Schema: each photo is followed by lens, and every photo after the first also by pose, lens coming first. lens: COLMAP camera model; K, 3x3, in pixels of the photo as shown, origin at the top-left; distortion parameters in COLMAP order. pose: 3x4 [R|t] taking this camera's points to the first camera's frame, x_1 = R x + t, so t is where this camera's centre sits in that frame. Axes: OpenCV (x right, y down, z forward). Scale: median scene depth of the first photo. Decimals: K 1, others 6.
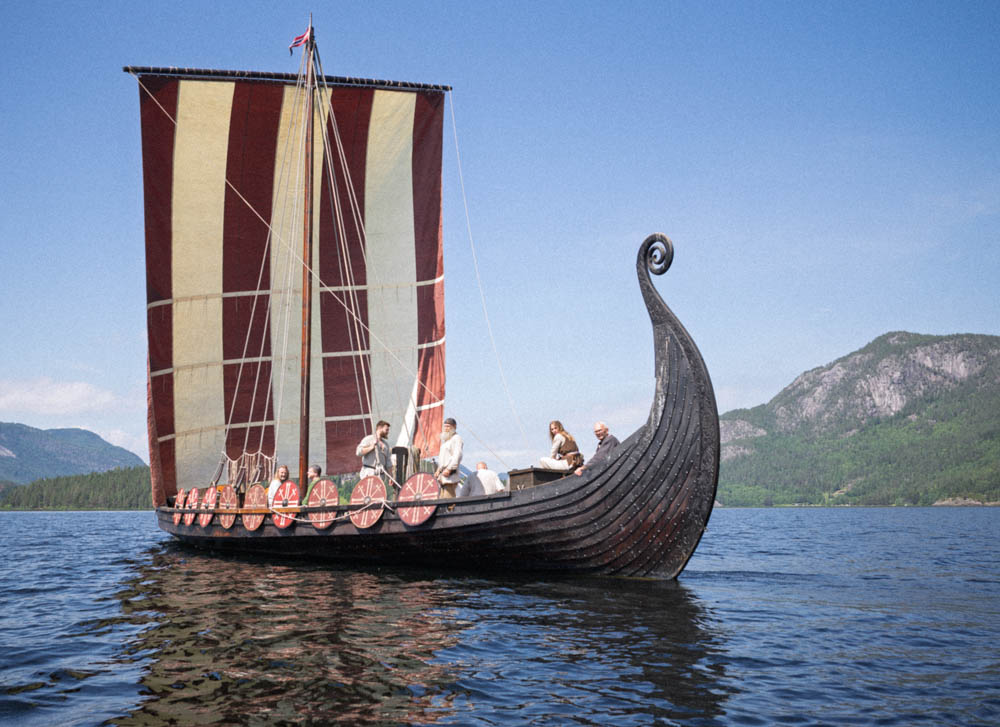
lens RADIAL K [[886.8, 0, 452.6], [0, 886.8, 356.5], [0, 0, 1]] dist [-0.006654, -0.003781]
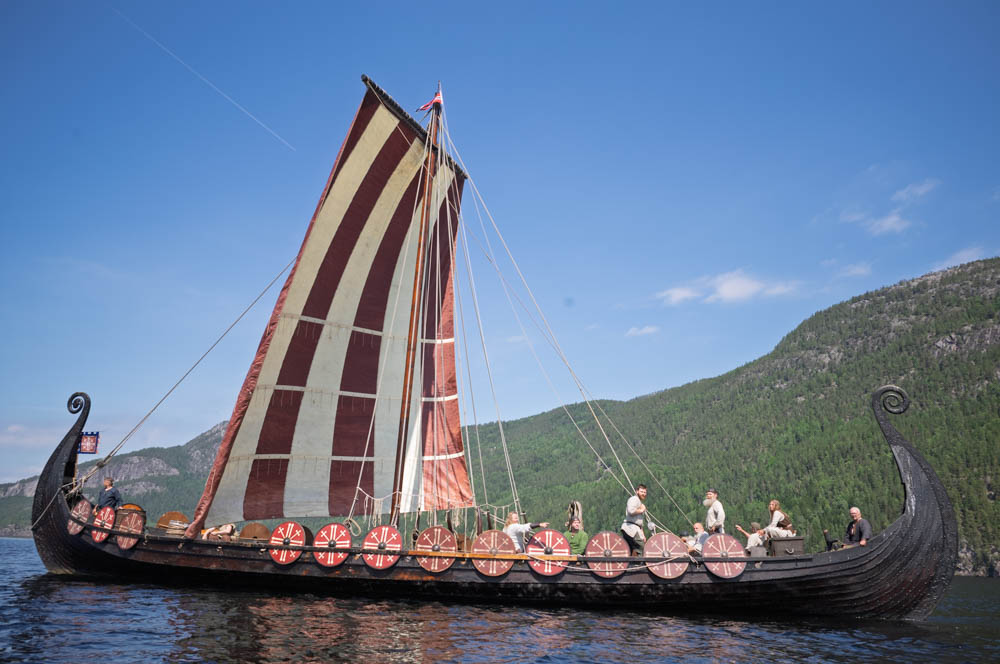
lens RADIAL K [[802.0, 0, 498.1], [0, 802.0, 318.1], [0, 0, 1]] dist [-0.007959, 0.000115]
pose [[0.753910, 0.219873, 0.619093, -0.941689], [-0.152705, 0.975172, -0.160376, 0.058527], [-0.638985, 0.026370, 0.768767, 0.302838]]
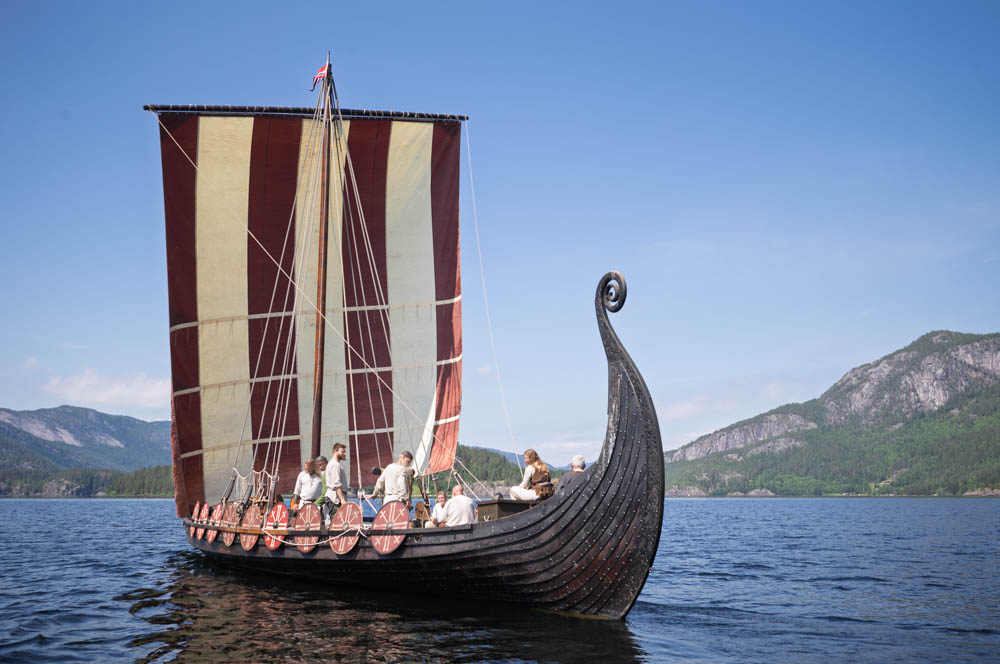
lens RADIAL K [[826.0, 0, 500.5], [0, 826.0, 330.3], [0, 0, 1]] dist [-0.021024, -0.000981]
pose [[0.999673, -0.001158, -0.025542, 0.102422], [0.000407, 0.999568, -0.029374, -0.034959], [0.025565, 0.029354, 0.999242, 0.042629]]
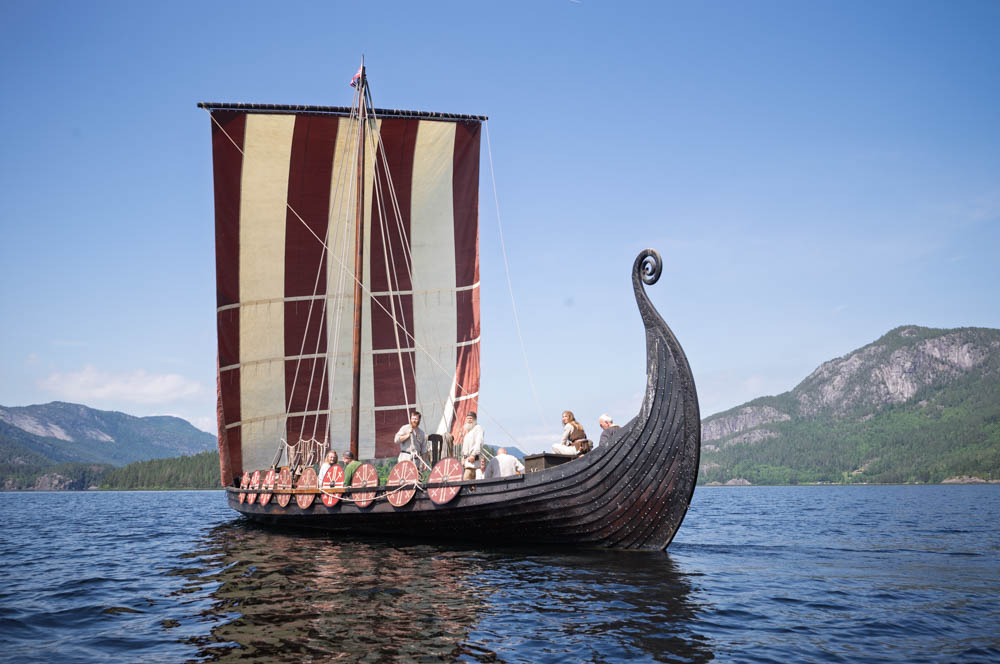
lens RADIAL K [[797.3, 0, 502.3], [0, 797.3, 323.0], [0, 0, 1]] dist [-0.008360, 0.001808]
pose [[0.999977, -0.003775, -0.005696, 0.037210], [0.003583, 0.999433, -0.033469, -0.006829], [0.005819, 0.033448, 0.999424, -0.028527]]
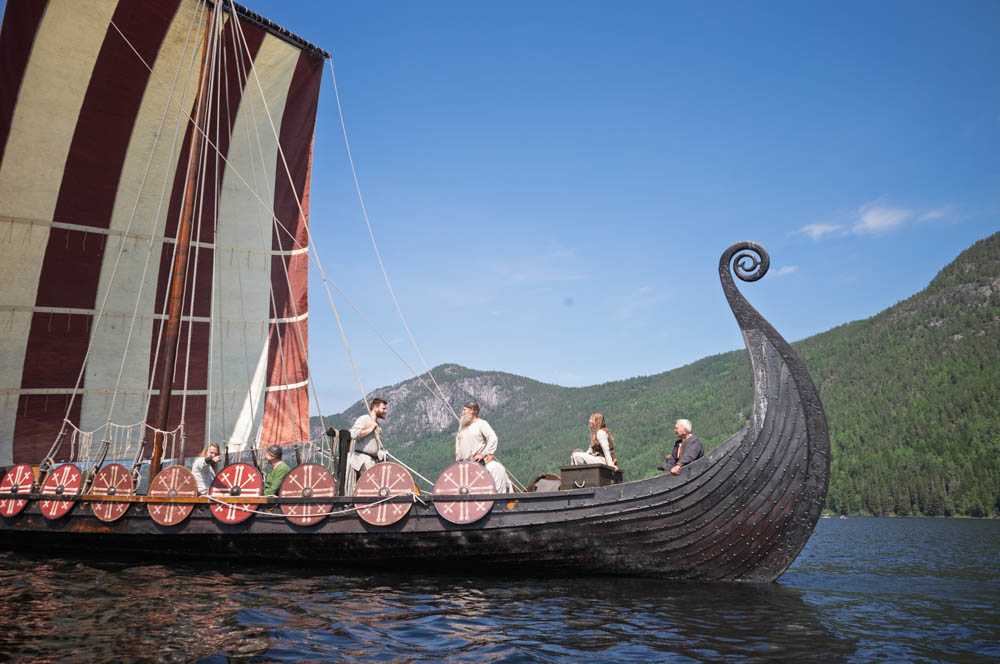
lens RADIAL K [[799.0, 0, 499.4], [0, 799.0, 325.5], [0, 0, 1]] dist [-0.012442, 0.007076]
pose [[0.859000, 0.135936, 0.493599, -0.376529], [-0.111109, 0.990627, -0.079456, 0.051875], [-0.499774, 0.013410, 0.866052, 0.277292]]
